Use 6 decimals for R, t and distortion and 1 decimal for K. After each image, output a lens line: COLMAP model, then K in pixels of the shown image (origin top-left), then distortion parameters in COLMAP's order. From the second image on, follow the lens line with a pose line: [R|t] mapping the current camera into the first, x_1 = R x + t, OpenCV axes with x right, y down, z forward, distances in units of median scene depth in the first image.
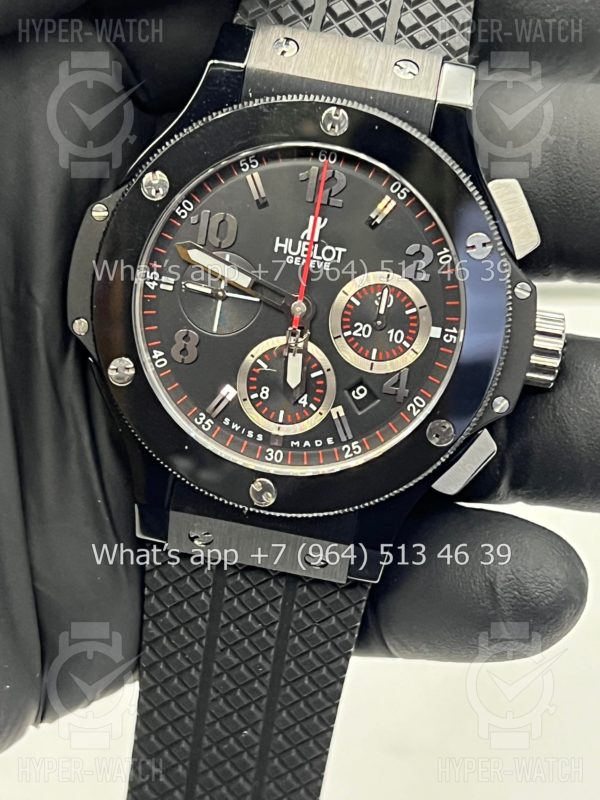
lens RADIAL K [[1837.0, 0, 301.8], [0, 1837.0, 399.0], [0, 0, 1]] dist [0.209341, 0.000000]
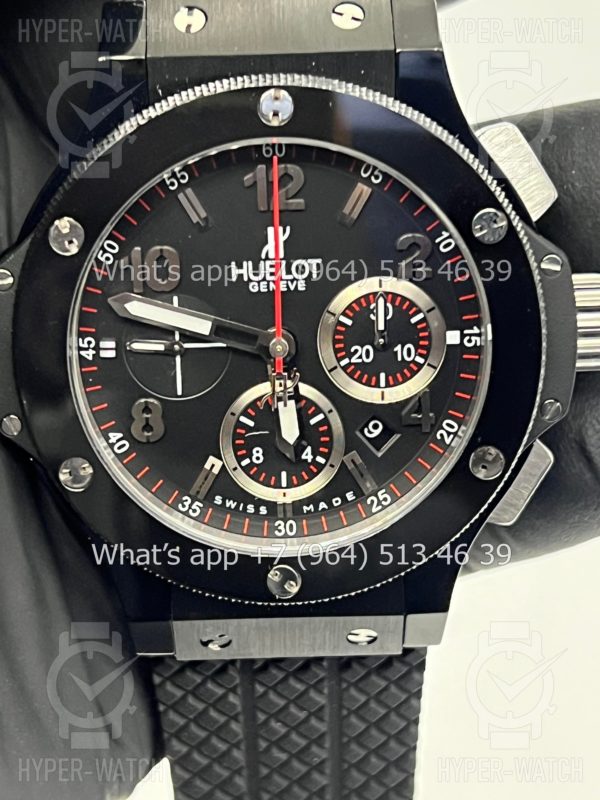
lens RADIAL K [[1837.0, 0, 301.0], [0, 1837.0, 403.0], [0, 0, 1]] dist [0.209341, 0.000000]
pose [[0.976763, -0.213118, 0.022700, -0.015176], [0.210137, 0.973129, 0.094143, -0.097042], [-0.042153, -0.087185, 0.995300, 0.211532]]
